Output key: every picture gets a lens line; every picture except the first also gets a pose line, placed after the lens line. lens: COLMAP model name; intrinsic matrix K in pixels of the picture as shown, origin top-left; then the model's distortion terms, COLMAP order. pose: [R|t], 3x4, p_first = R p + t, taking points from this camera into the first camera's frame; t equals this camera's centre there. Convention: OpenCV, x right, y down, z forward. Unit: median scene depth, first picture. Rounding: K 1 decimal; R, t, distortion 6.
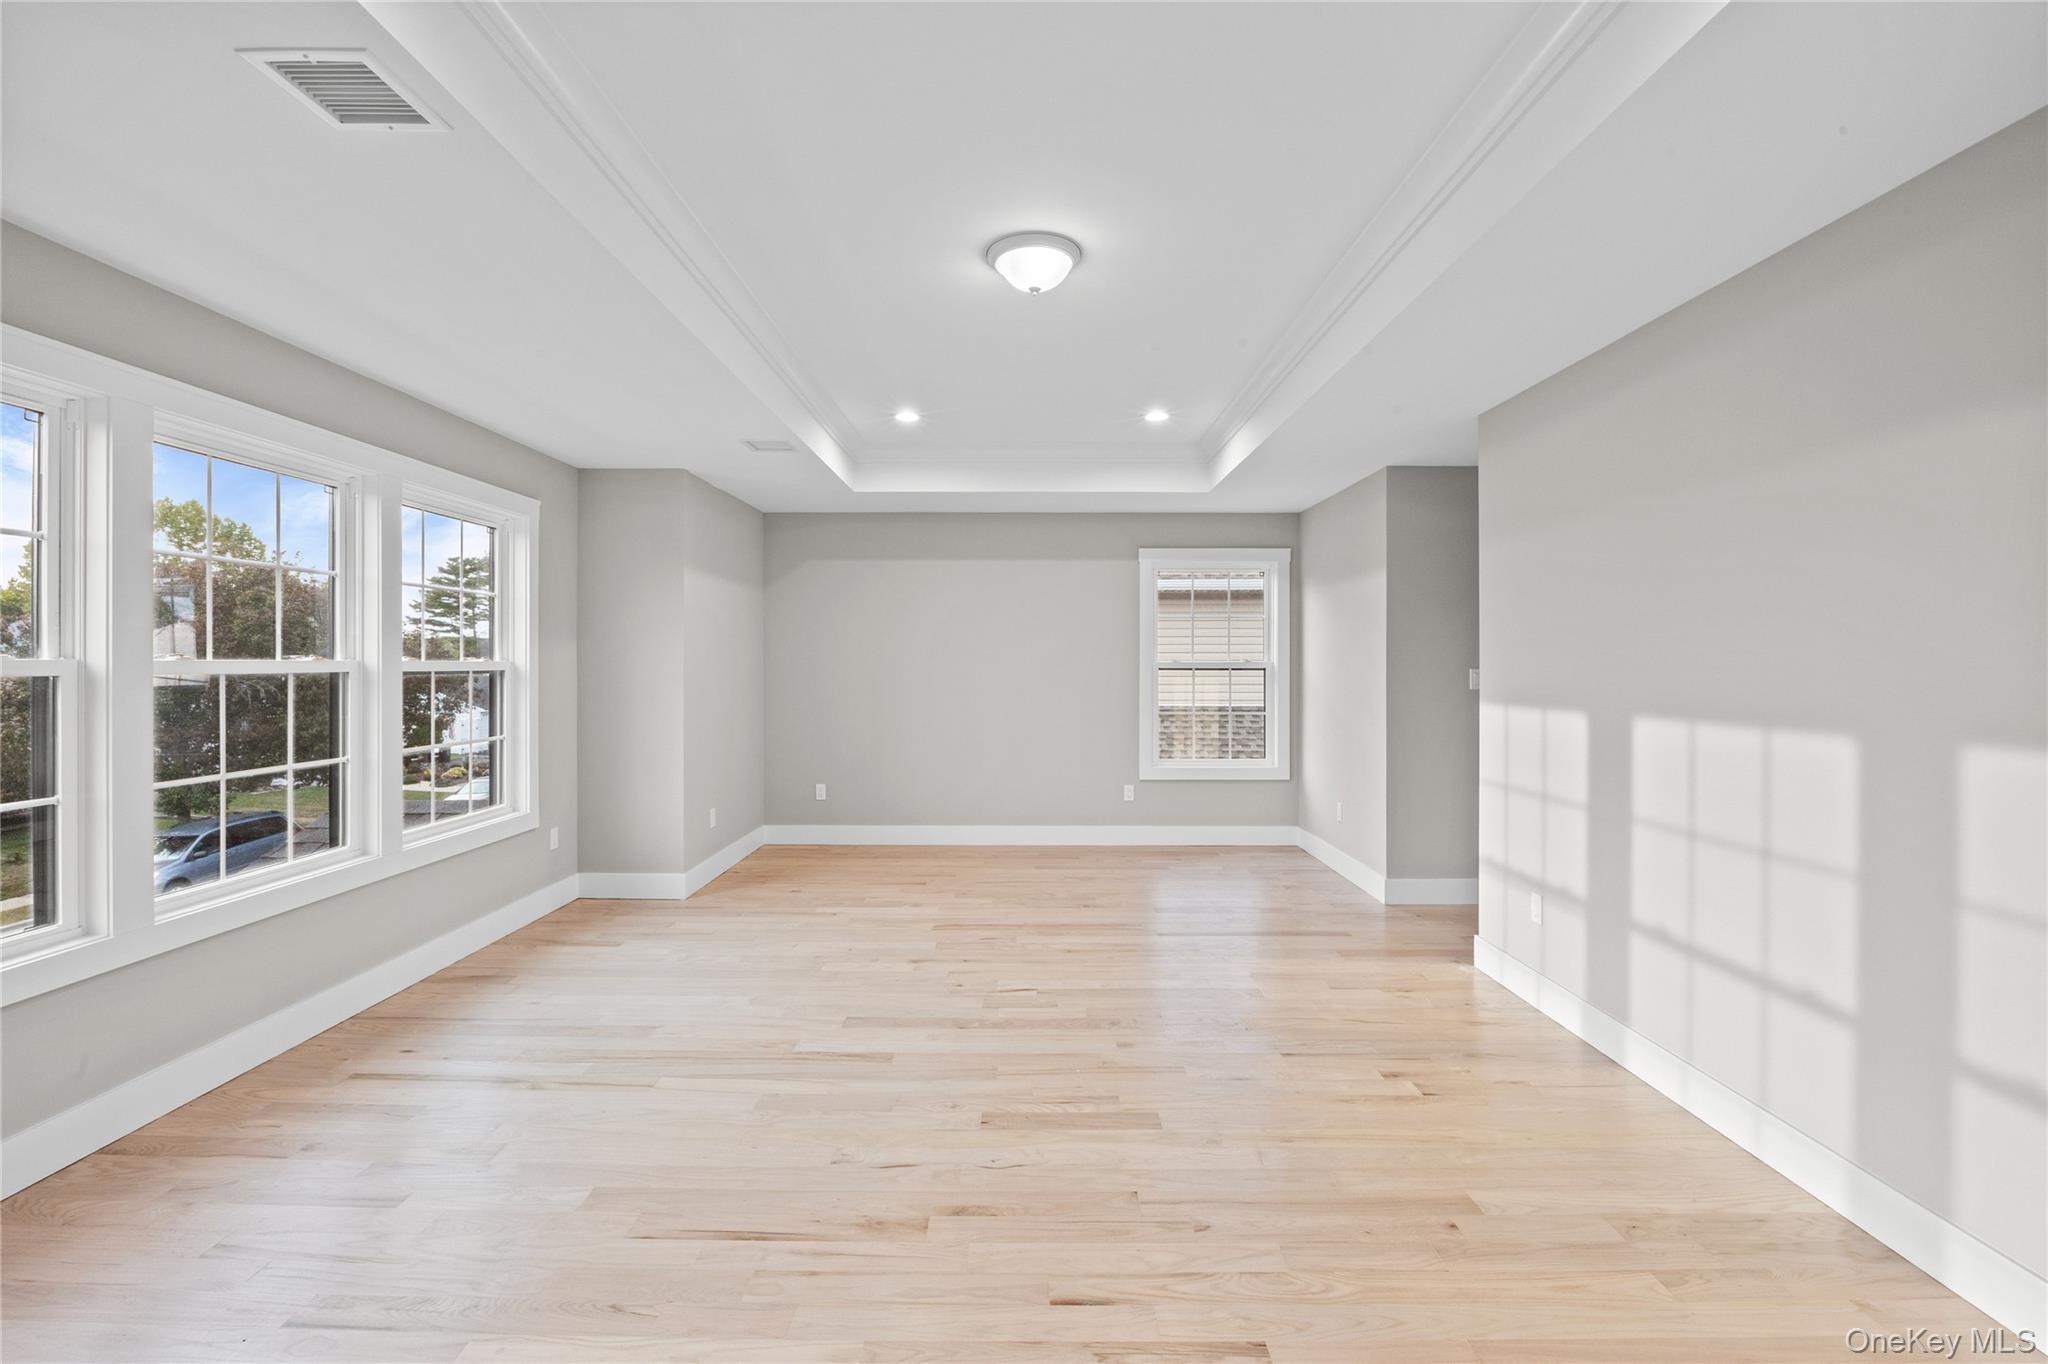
lens RADIAL K [[892.4, 0, 1021.5], [0, 892.4, 662.8], [0, 0, 1]] dist [-0.019436, 0.000968]
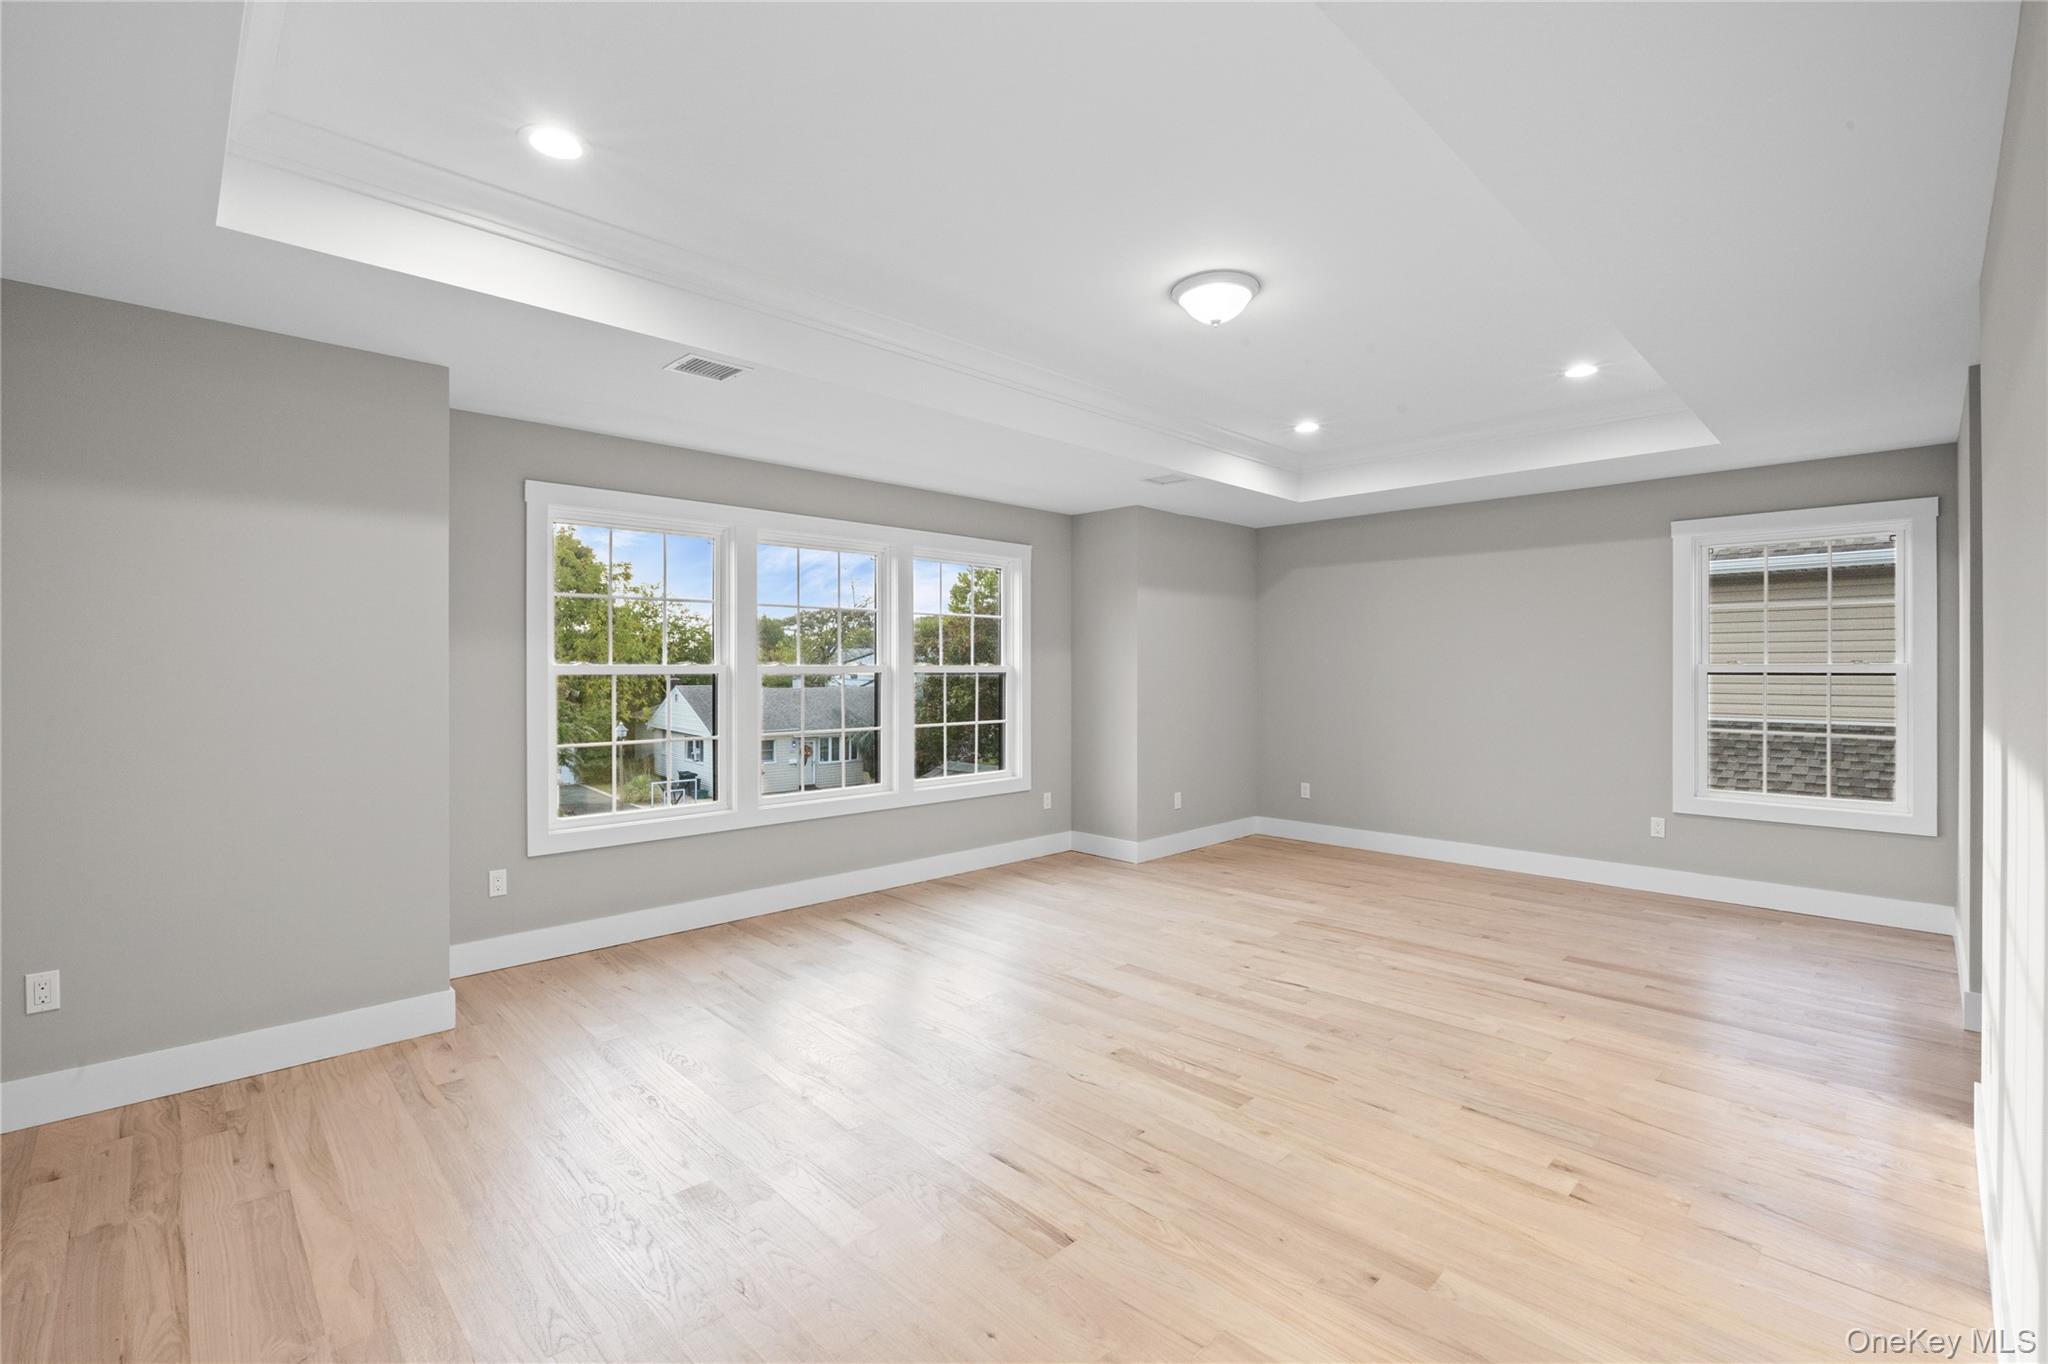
lens RADIAL K [[892.4, 0, 1021.2], [0, 892.4, 678.0], [0, 0, 1]] dist [-0.019436, 0.000968]
pose [[0.702465, 0.007153, -0.711683, 0.492163], [0.001679, 0.999930, 0.011707, 0.000308], [0.711716, -0.009419, 0.702404, 0.054194]]
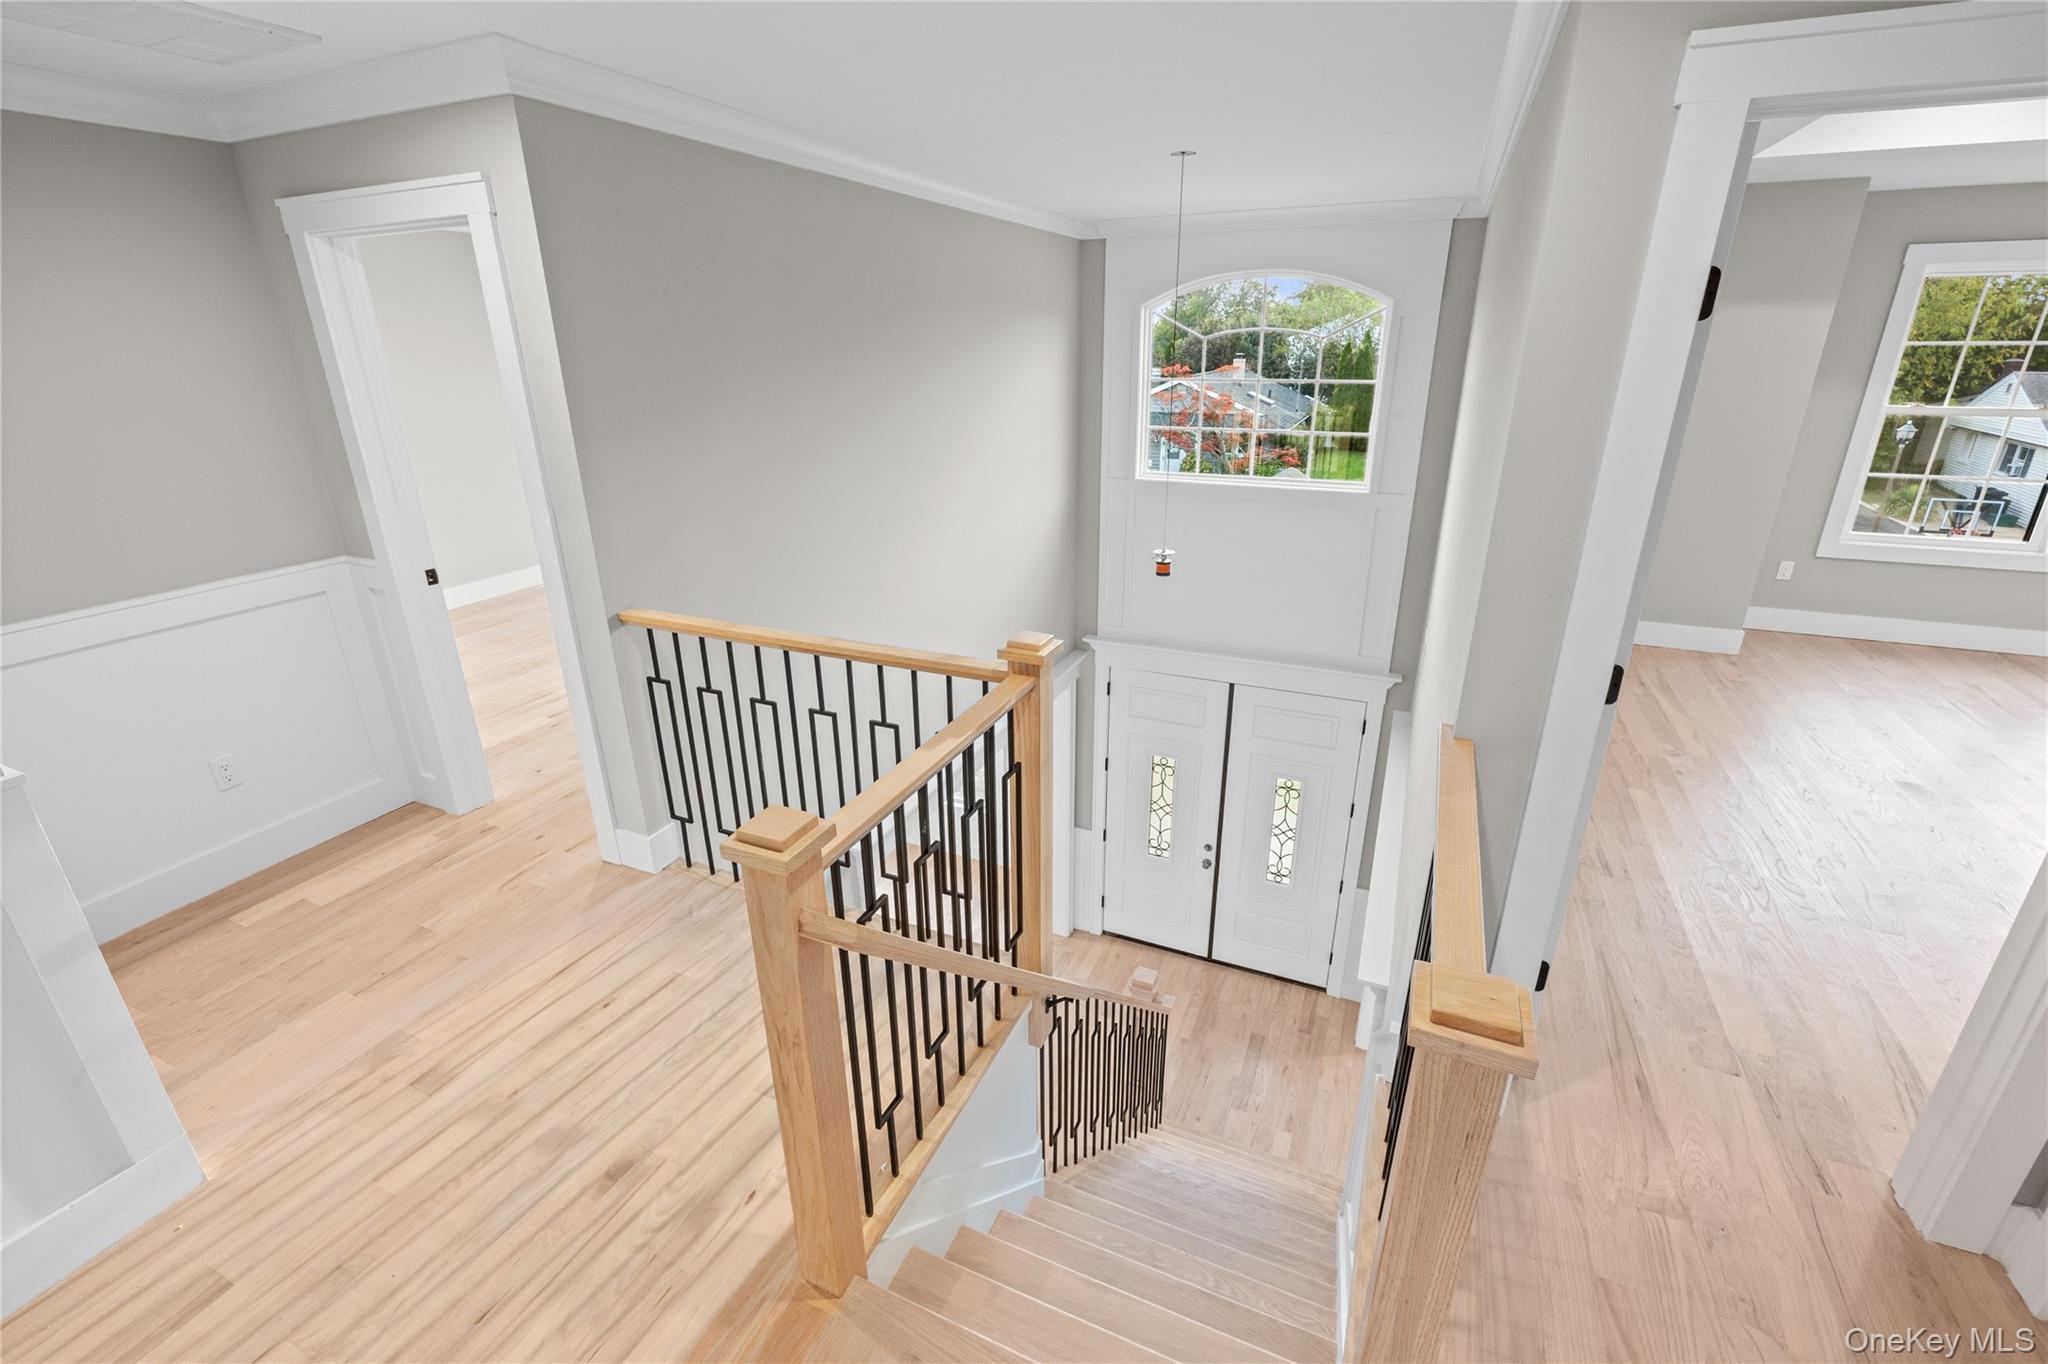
lens RADIAL K [[871.8, 0, 1022.2], [0, 871.8, 668.8], [0, 0, 1]] dist [0.001358, 0.000129]
pose [[-0.399115, 0.324795, -0.857447, 1.119705], [0.011911, 0.936915, 0.349353, -0.115937], [0.916824, 0.129219, -0.377805, -0.251378]]
